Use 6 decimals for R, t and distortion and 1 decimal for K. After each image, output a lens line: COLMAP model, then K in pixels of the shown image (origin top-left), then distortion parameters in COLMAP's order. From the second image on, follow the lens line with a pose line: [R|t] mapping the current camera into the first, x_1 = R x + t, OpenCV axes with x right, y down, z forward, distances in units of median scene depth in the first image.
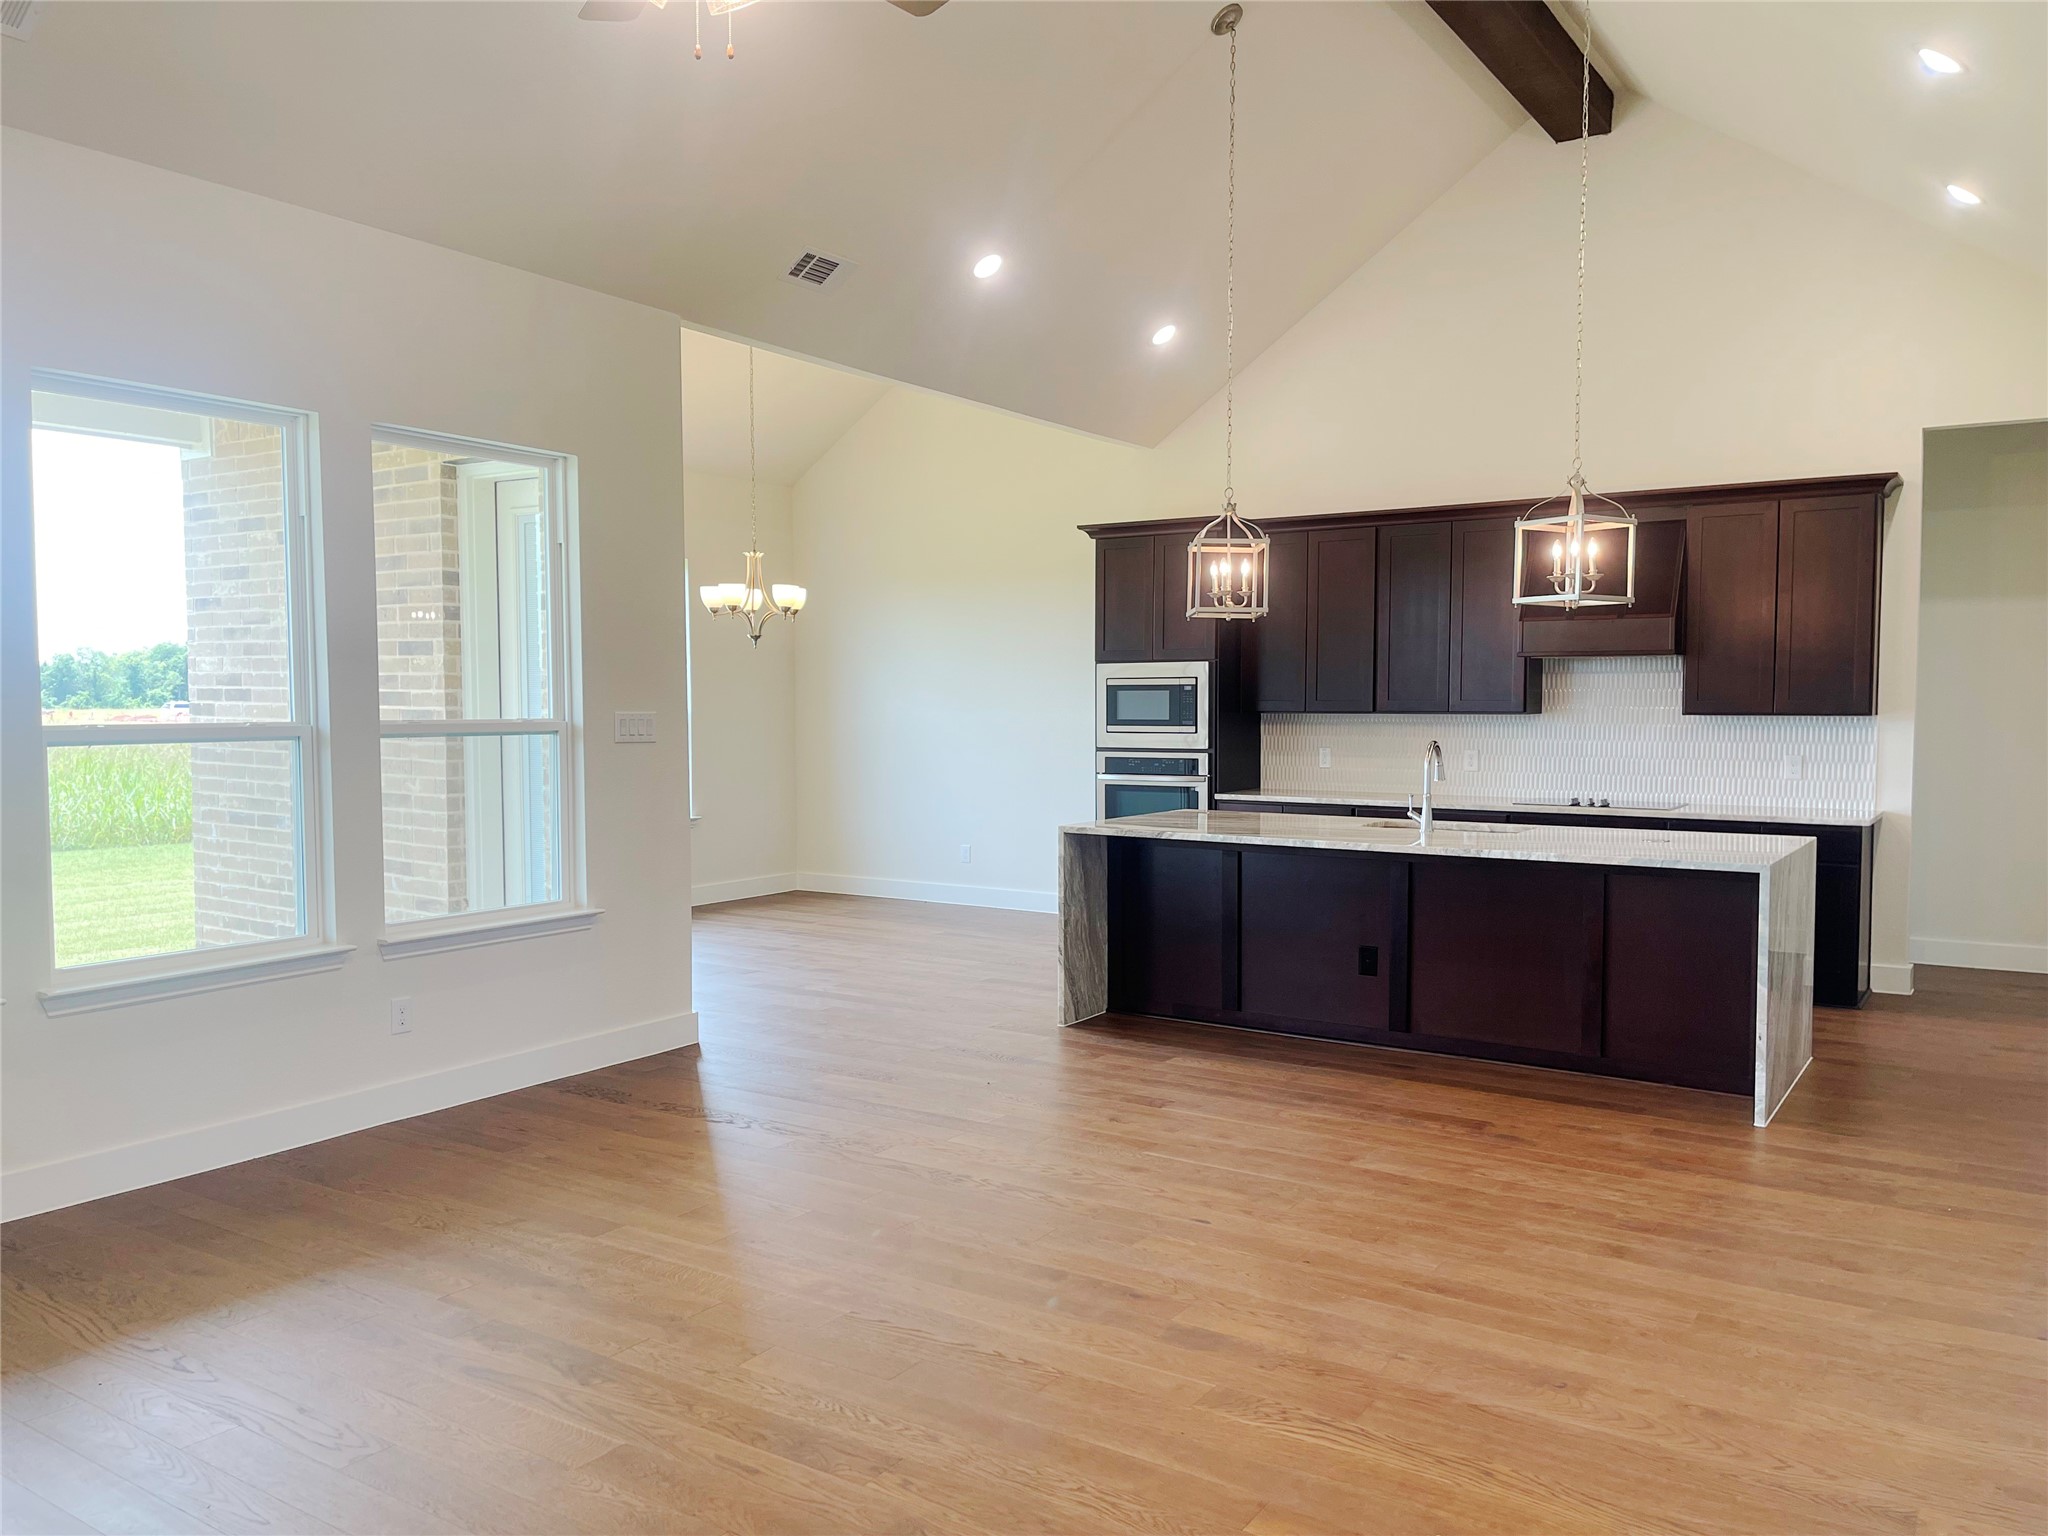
lens RADIAL K [[1547.9, 0, 1024.0], [0, 1547.9, 768.0], [0, 0, 1]] dist [0.005736, 0.001994]
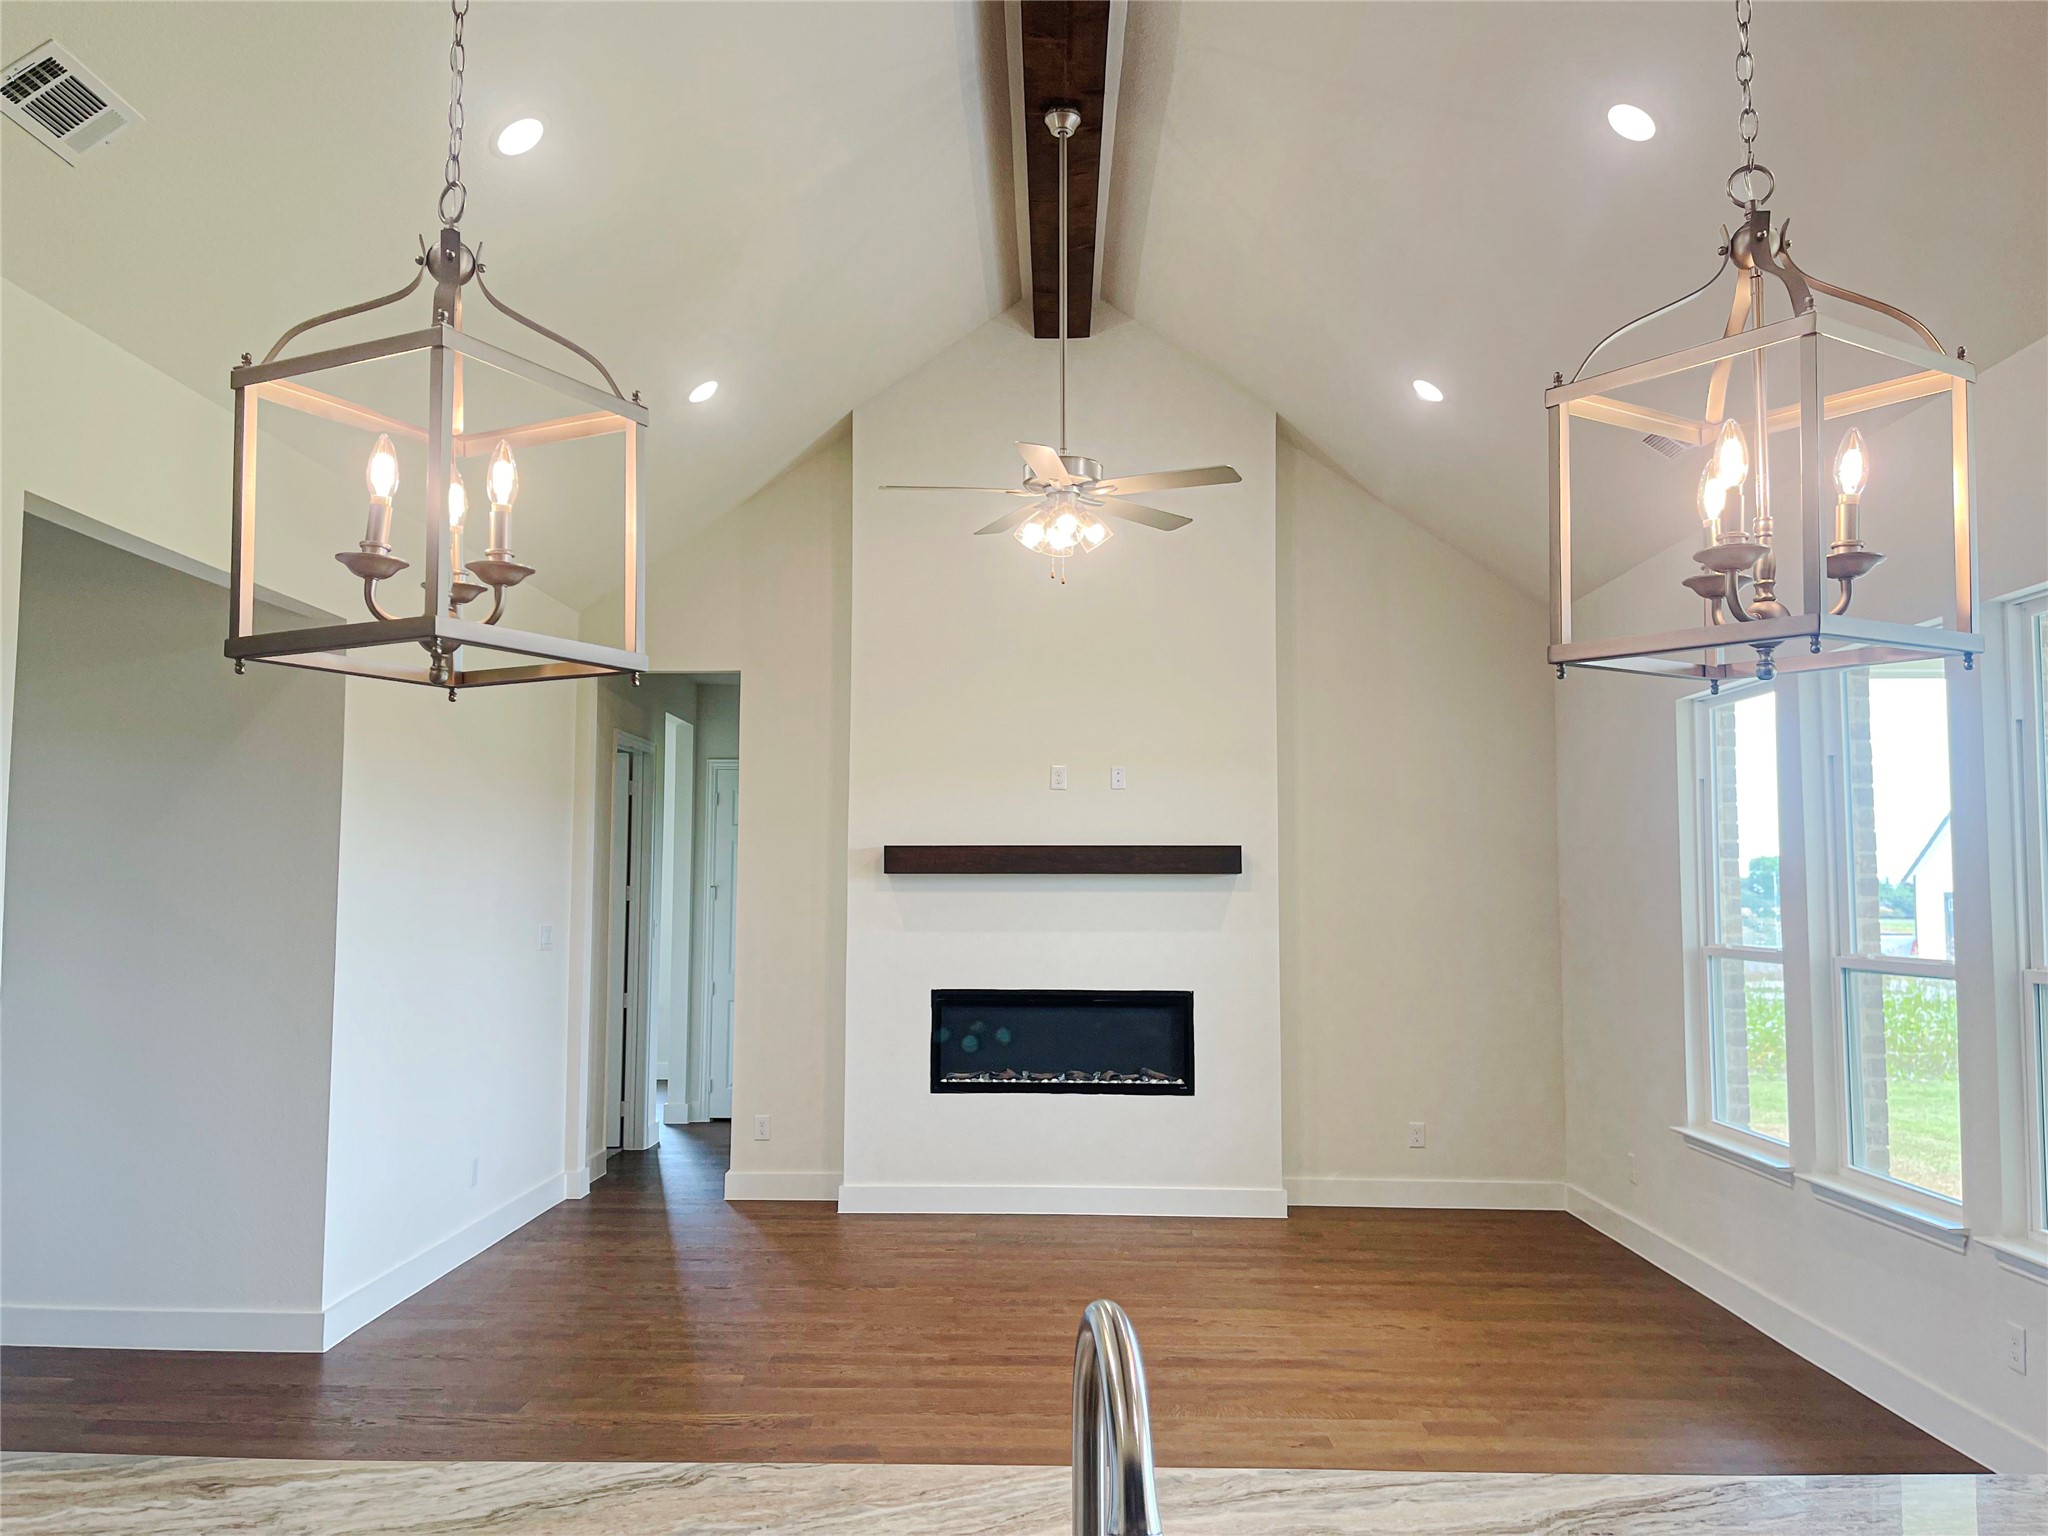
lens RADIAL K [[1547.9, 0, 1024.0], [0, 1547.9, 768.0], [0, 0, 1]] dist [0.005736, 0.001994]
pose [[-0.840636, -0.039265, -0.540175, 0.375265], [-0.019981, 0.998938, -0.041518, -0.070783], [0.541231, -0.024108, -0.840528, 1.162730]]
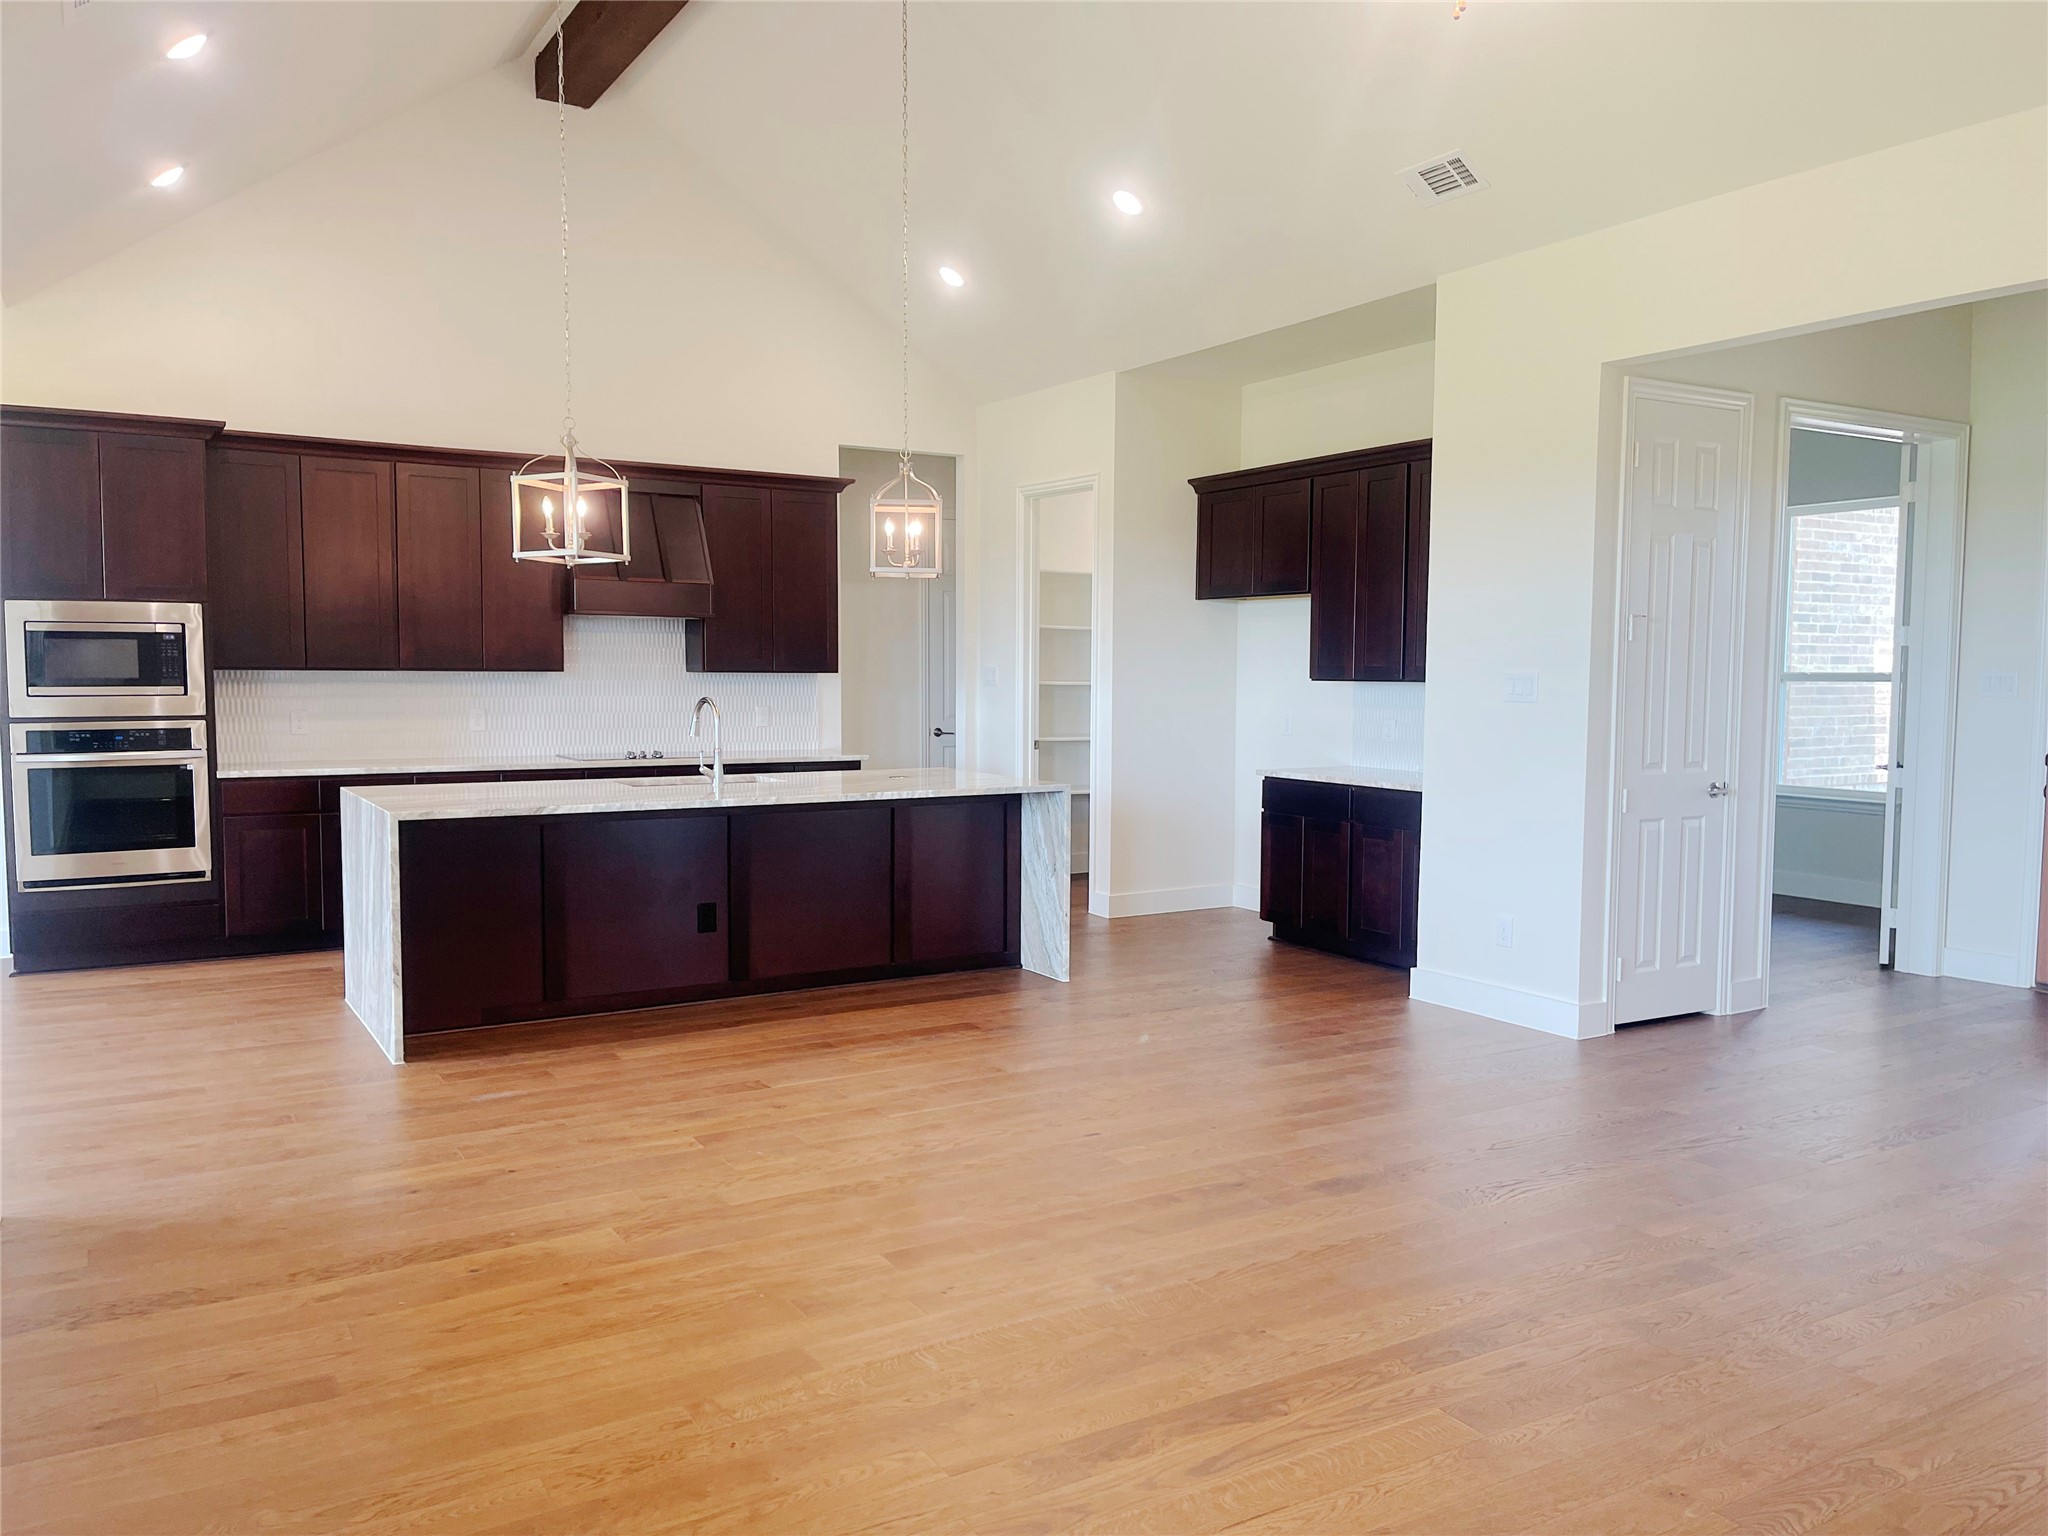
lens RADIAL K [[1535.5, 0, 1024.0], [0, 1535.5, 768.0], [0, 0, 1]] dist [0.083351, -0.000550]
pose [[0.414675, -0.058893, 0.908062, -0.584859], [0.033826, 0.998211, 0.049293, -0.014388], [-0.909341, 0.010276, 0.415925, 0.390162]]
